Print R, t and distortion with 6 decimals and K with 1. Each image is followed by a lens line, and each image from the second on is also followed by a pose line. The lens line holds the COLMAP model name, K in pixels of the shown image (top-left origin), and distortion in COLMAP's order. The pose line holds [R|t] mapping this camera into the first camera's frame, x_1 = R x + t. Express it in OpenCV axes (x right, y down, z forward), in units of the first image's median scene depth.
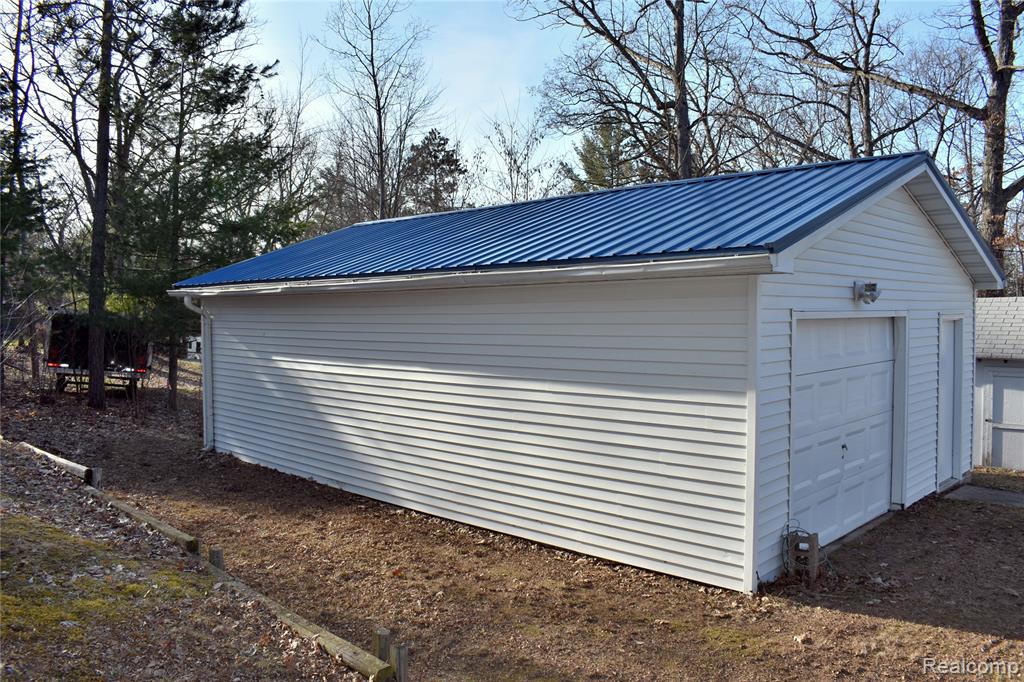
lens RADIAL K [[829.6, 0, 512.0], [0, 829.6, 341.0], [0, 0, 1]] dist [-0.096344, 0.005677]
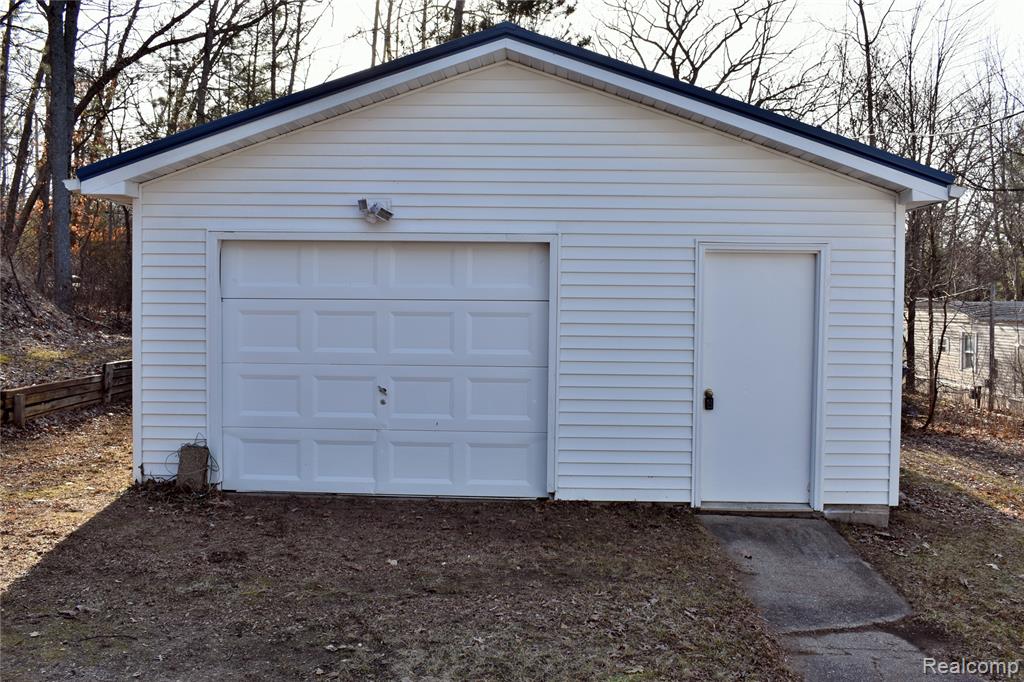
lens RADIAL K [[946.4, 0, 512.0], [0, 946.4, 341.0], [0, 0, 1]] dist [-0.076712, 0.004925]
pose [[0.686481, 0.039413, -0.726079, 1.268026], [-0.038242, 0.999105, 0.018077, 0.055688], [0.726142, 0.015358, 0.687373, 0.414154]]
